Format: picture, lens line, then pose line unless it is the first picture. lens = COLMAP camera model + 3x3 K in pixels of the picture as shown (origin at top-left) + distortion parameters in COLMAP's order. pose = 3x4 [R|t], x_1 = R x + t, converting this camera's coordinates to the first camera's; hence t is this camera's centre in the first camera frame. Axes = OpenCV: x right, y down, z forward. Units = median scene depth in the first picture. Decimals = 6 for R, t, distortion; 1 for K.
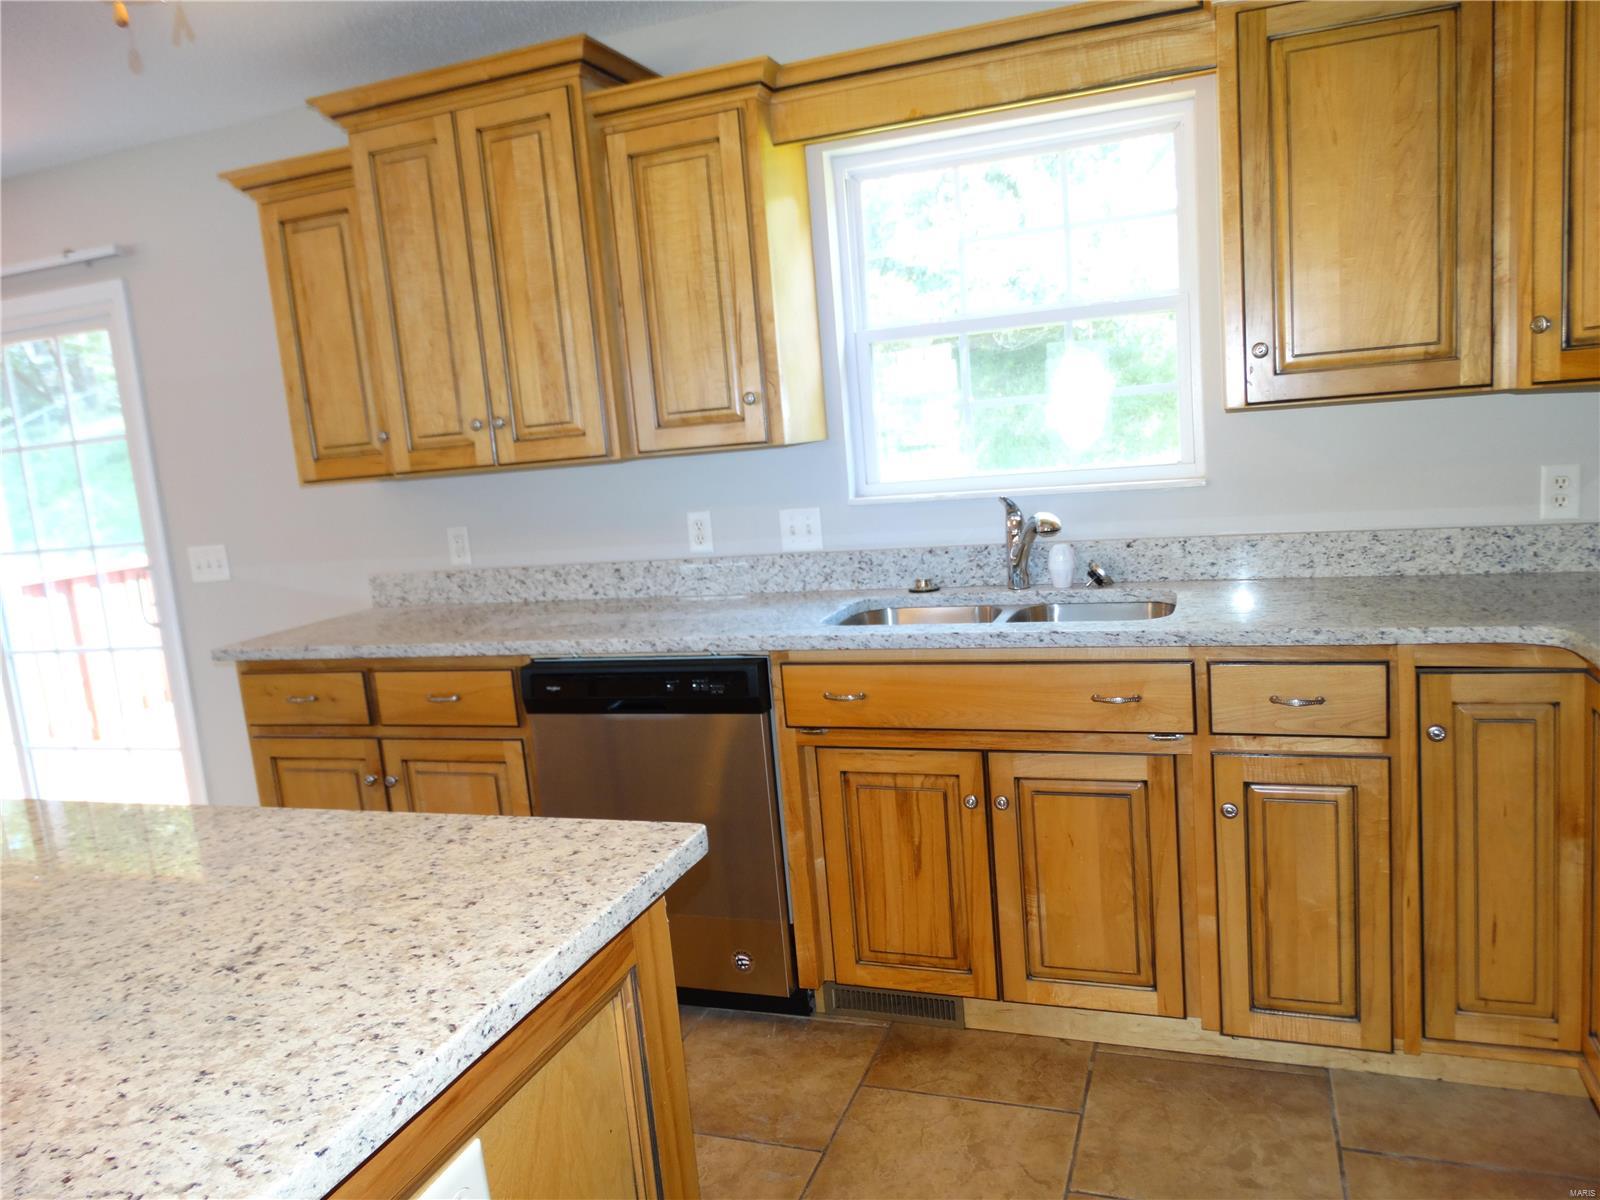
lens RADIAL K [[1138.7, 0, 800.0], [0, 1138.7, 600.0], [0, 0, 1]] dist [-0.000806, 0.001710]
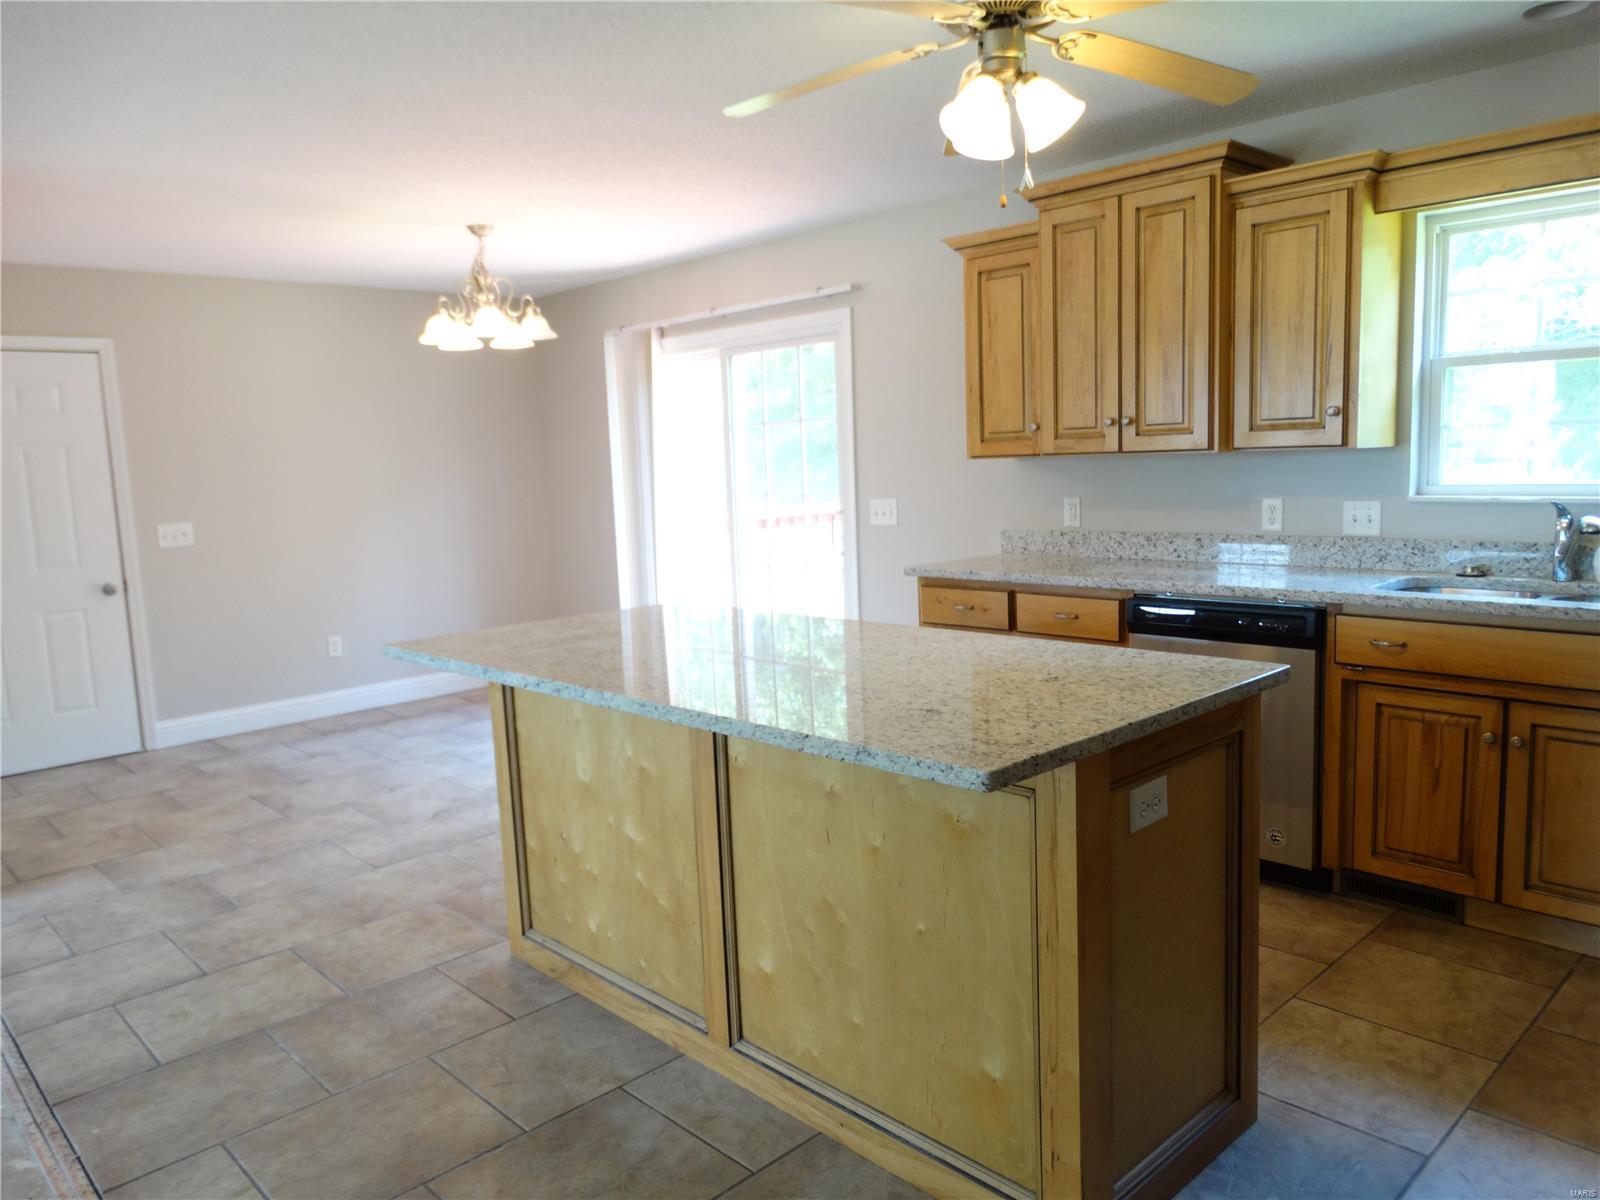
lens RADIAL K [[1135.3, 0, 796.1], [0, 1135.3, 587.3], [0, 0, 1]] dist [-0.002386, -0.002968]
pose [[0.895483, 0.106755, -0.432103, -0.010420], [-0.108883, 0.993856, 0.019894, 0.059276], [0.431571, 0.029234, 0.901605, -0.398911]]
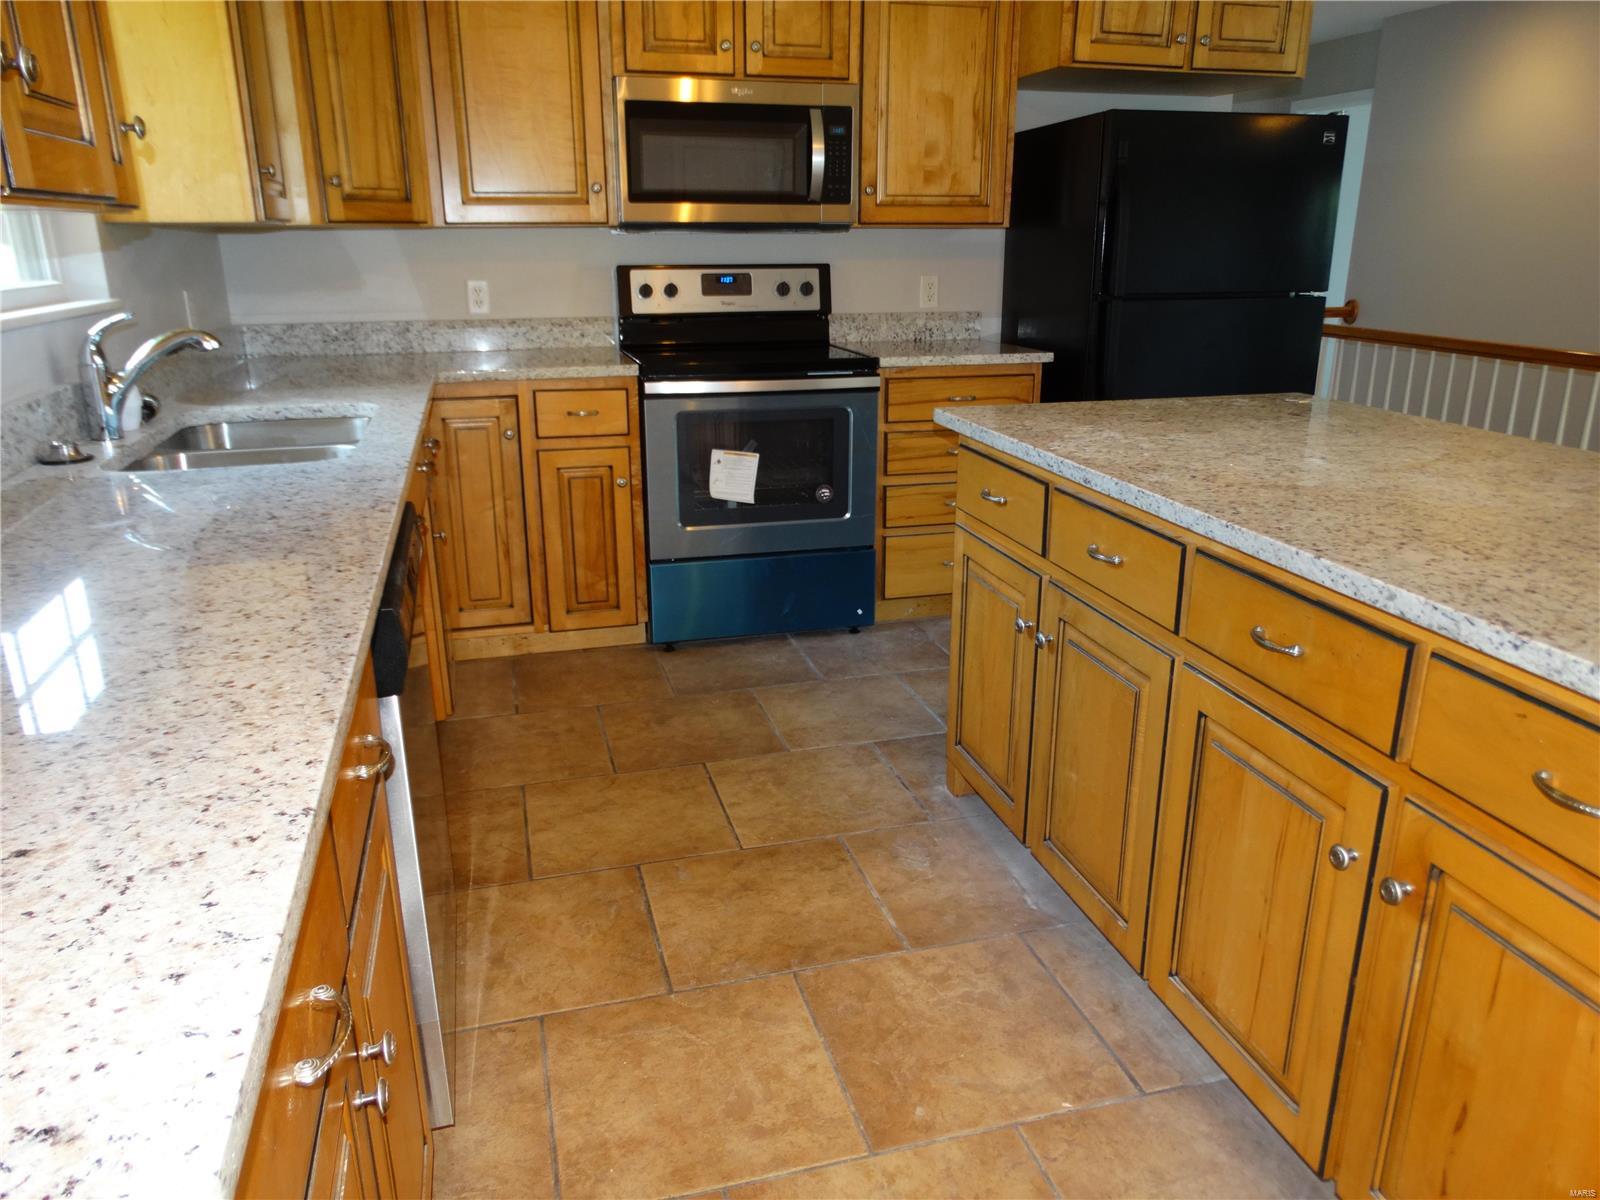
lens RADIAL K [[1138.7, 0, 800.0], [0, 1138.7, 600.0], [0, 0, 1]] dist [-0.000806, 0.001710]
pose [[-0.576364, -0.163328, 0.800705, -0.719218], [0.179927, 0.930416, 0.319301, -0.069927], [-0.797139, 0.328102, -0.506871, 1.047396]]
